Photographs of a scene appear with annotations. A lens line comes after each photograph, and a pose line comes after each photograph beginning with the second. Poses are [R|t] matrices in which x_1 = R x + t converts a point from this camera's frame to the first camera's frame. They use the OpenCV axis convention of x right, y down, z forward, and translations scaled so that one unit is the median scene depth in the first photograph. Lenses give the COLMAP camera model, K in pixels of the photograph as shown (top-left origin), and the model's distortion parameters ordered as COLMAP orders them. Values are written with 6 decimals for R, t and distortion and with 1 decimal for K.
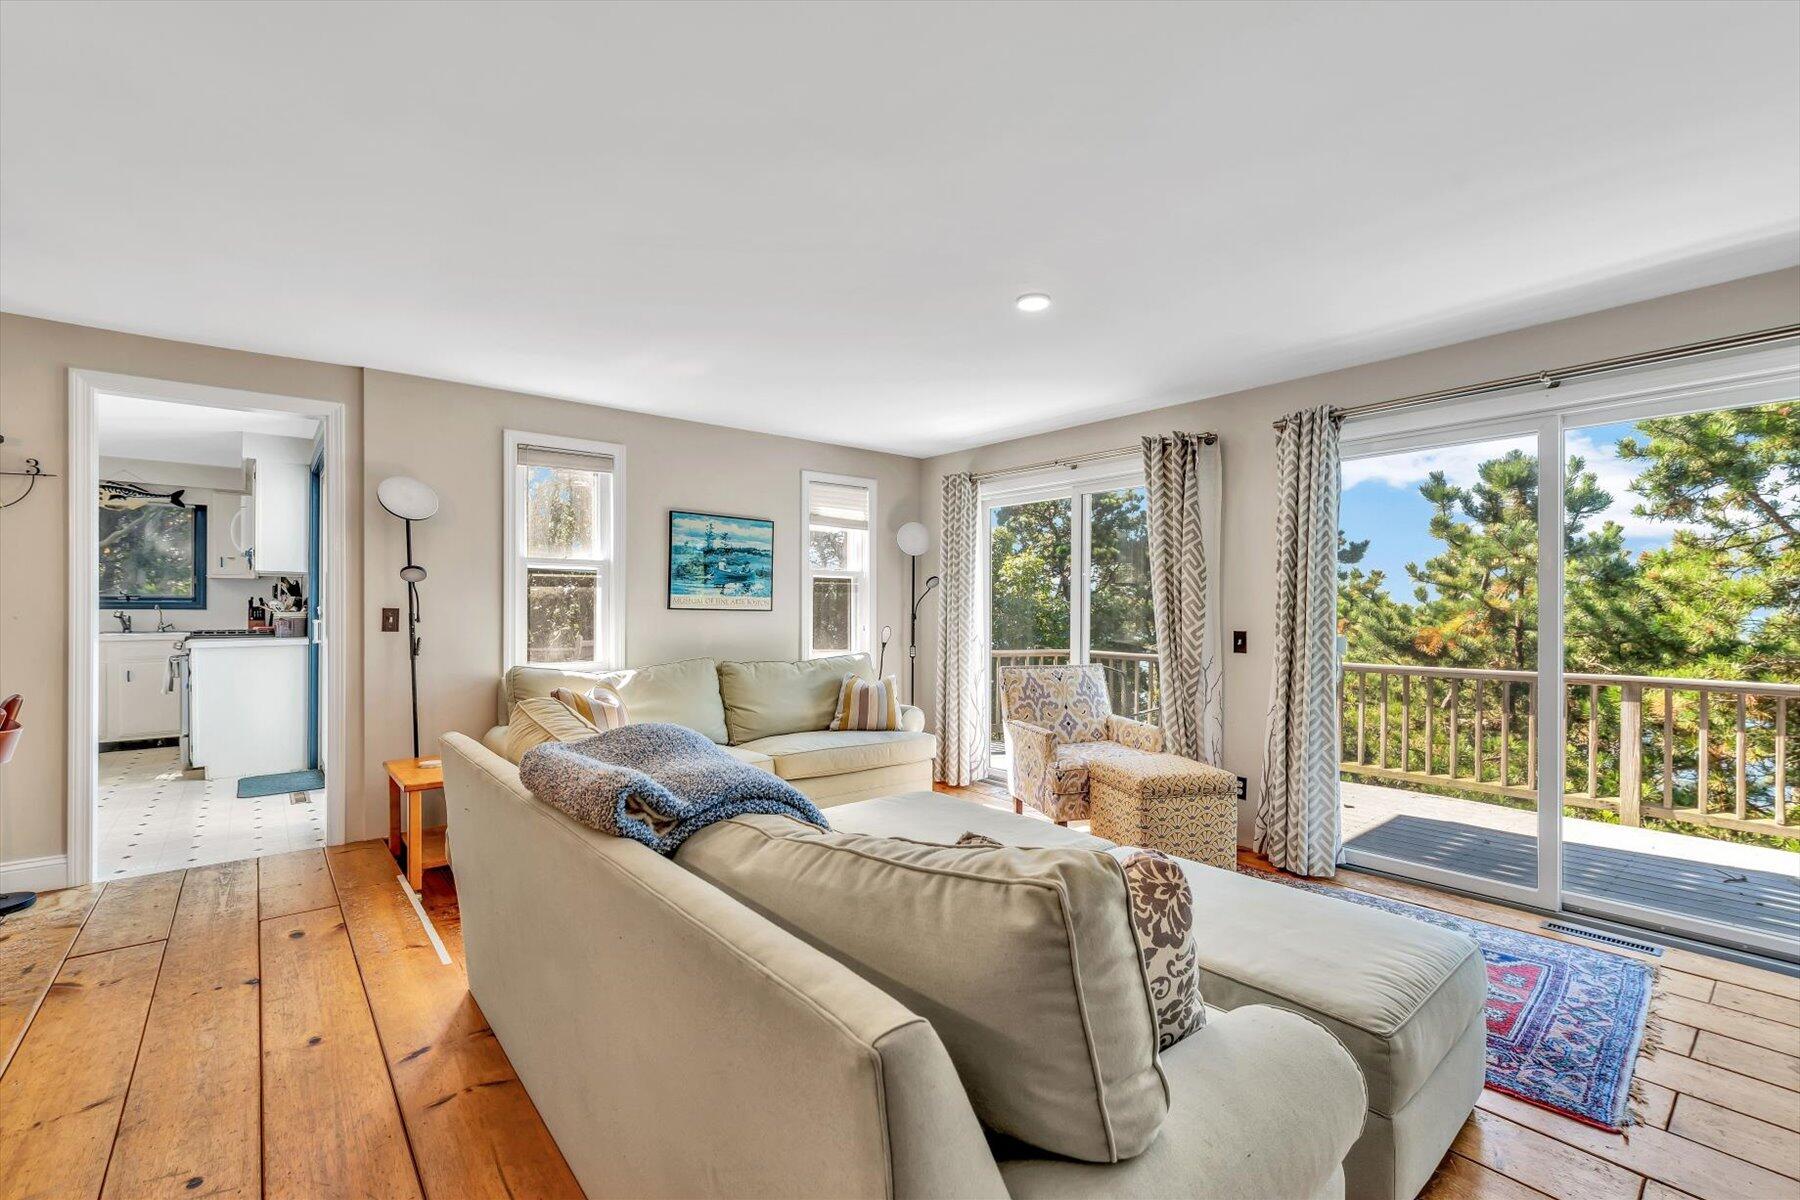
lens RADIAL K [[767.8, 0, 899.6], [0, 767.8, 604.5], [0, 0, 1]] dist [-0.001794, 0.000639]
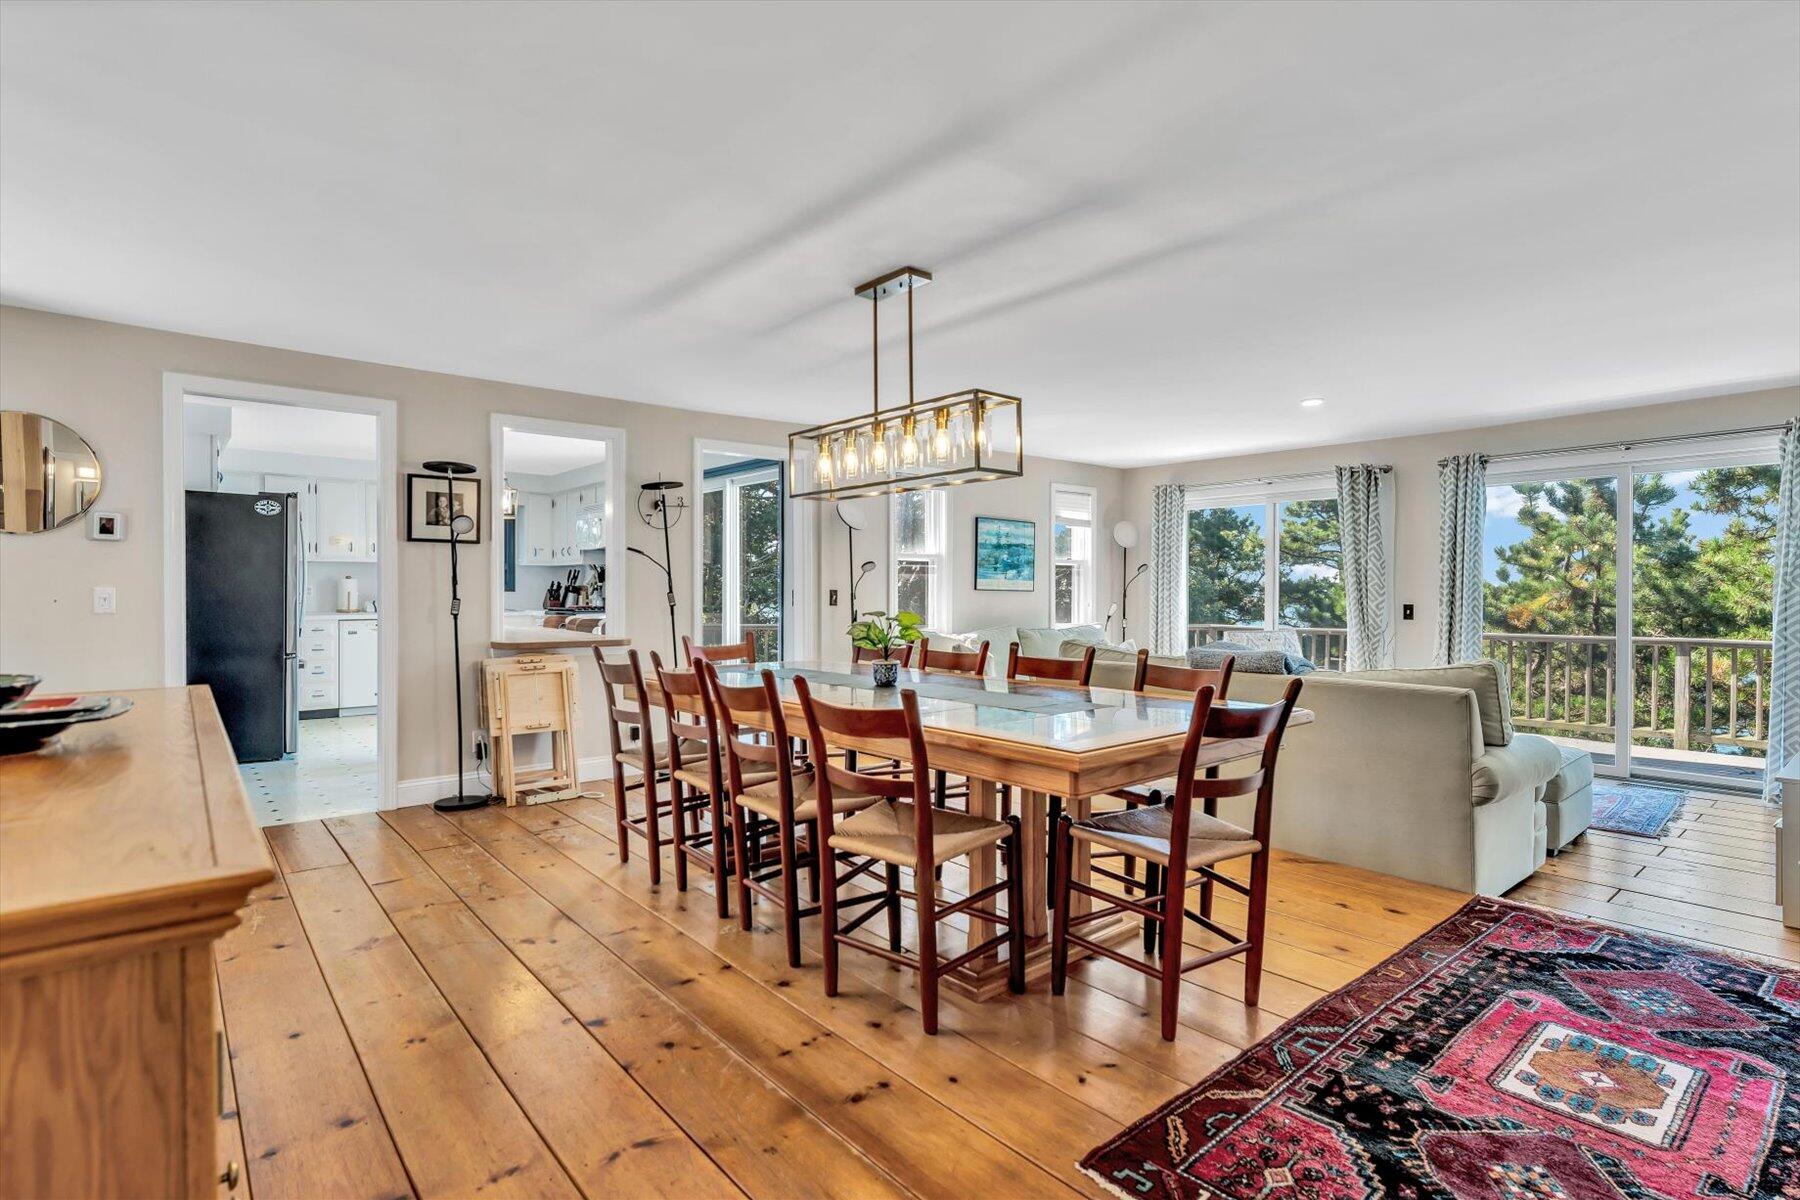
lens RADIAL K [[864.3, 0, 903.1], [0, 864.3, 595.3], [0, 0, 1]] dist [-0.001995, -0.001567]
pose [[0.999958, -0.002680, 0.008725, -0.304176], [0.002572, 0.999920, 0.012381, -0.002649], [-0.008758, -0.012358, 0.999885, -0.356155]]
